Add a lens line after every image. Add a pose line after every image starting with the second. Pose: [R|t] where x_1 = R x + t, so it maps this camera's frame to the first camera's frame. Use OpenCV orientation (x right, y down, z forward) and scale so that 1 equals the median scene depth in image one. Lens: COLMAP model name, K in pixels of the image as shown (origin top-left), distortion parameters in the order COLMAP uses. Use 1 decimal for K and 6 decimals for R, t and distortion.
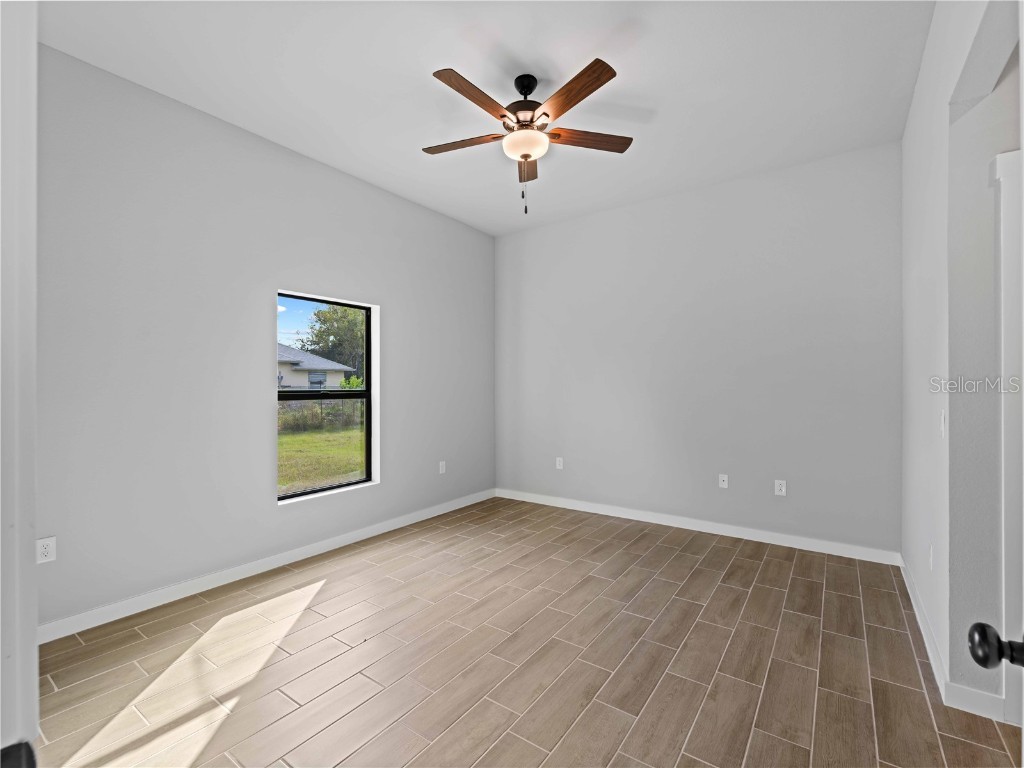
lens RADIAL K [[461.9, 0, 515.6], [0, 461.9, 386.6], [0, 0, 1]] dist [0.001299, -0.001547]
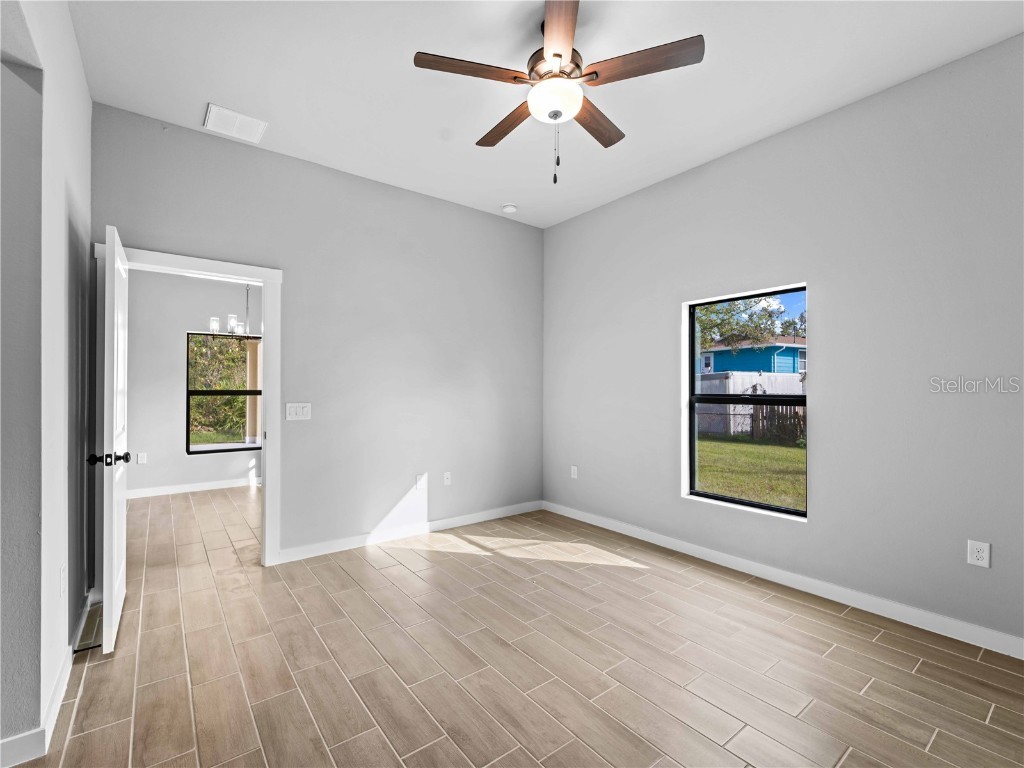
lens RADIAL K [[461.9, 0, 506.5], [0, 461.9, 387.0], [0, 0, 1]] dist [0.001299, -0.001547]
pose [[-0.306476, -0.002134, -0.951876, 0.905799], [-0.004629, 0.999989, -0.000752, -0.005566], [0.951867, 0.004176, -0.306482, 1.264516]]
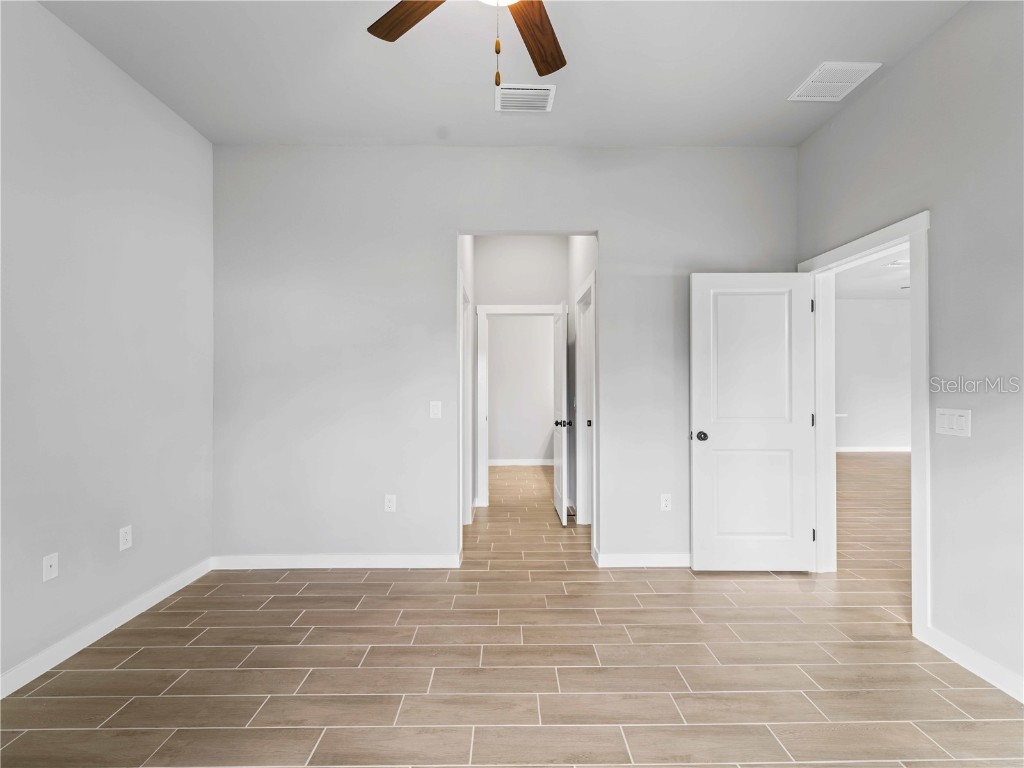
lens RADIAL K [[461.9, 0, 515.5], [0, 461.9, 384.1], [0, 0, 1]] dist [0.001299, -0.001547]
pose [[-0.584560, 0.010889, 0.811277, -0.484475], [0.005235, 0.999940, -0.009649, 0.002839], [-0.811334, -0.001393, -0.584582, 1.417311]]
